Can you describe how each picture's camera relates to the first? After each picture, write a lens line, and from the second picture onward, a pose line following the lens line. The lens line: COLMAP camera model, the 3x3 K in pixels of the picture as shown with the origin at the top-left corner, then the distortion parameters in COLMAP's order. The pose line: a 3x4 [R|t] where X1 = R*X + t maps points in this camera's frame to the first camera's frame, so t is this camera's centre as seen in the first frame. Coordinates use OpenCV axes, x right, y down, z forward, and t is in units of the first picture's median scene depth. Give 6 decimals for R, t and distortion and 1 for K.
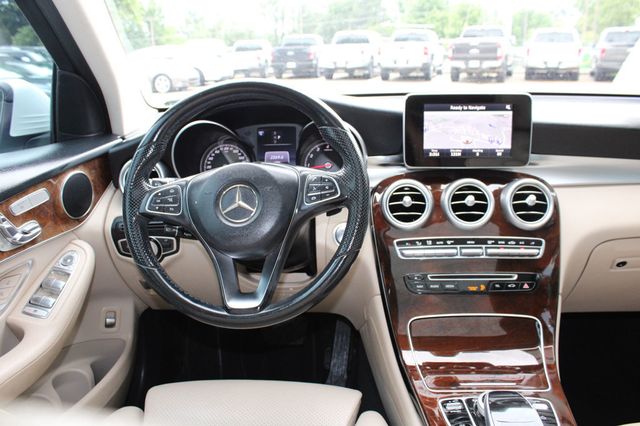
lens RADIAL K [[536.2, 0, 320.0], [0, 536.2, 213.0], [0, 0, 1]] dist [-0.172599, 0.163740]
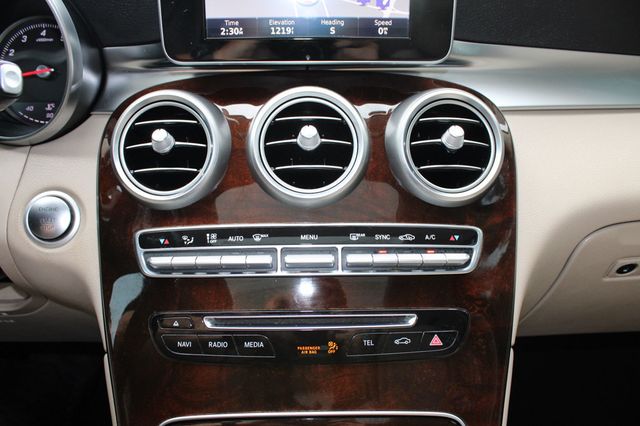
lens RADIAL K [[536.2, 0, 320.0], [0, 536.2, 213.0], [0, 0, 1]] dist [-0.172599, 0.163740]
pose [[0.994146, -0.011233, 0.107455, 0.243577], [0.001741, 0.996117, 0.088020, -0.001262], [-0.108027, -0.087318, 0.990306, 0.568188]]
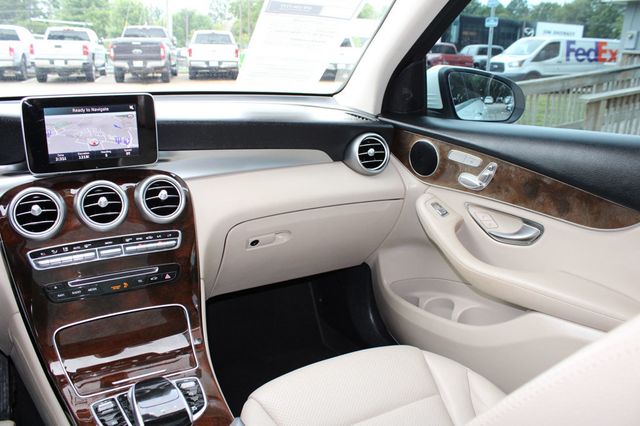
lens RADIAL K [[536.2, 0, 320.0], [0, 536.2, 213.0], [0, 0, 1]] dist [-0.172599, 0.163740]
pose [[0.826590, -0.118872, 0.550108, 0.074471], [0.118715, 0.992274, 0.036040, 0.010559], [-0.550142, 0.035516, 0.834315, -0.056260]]
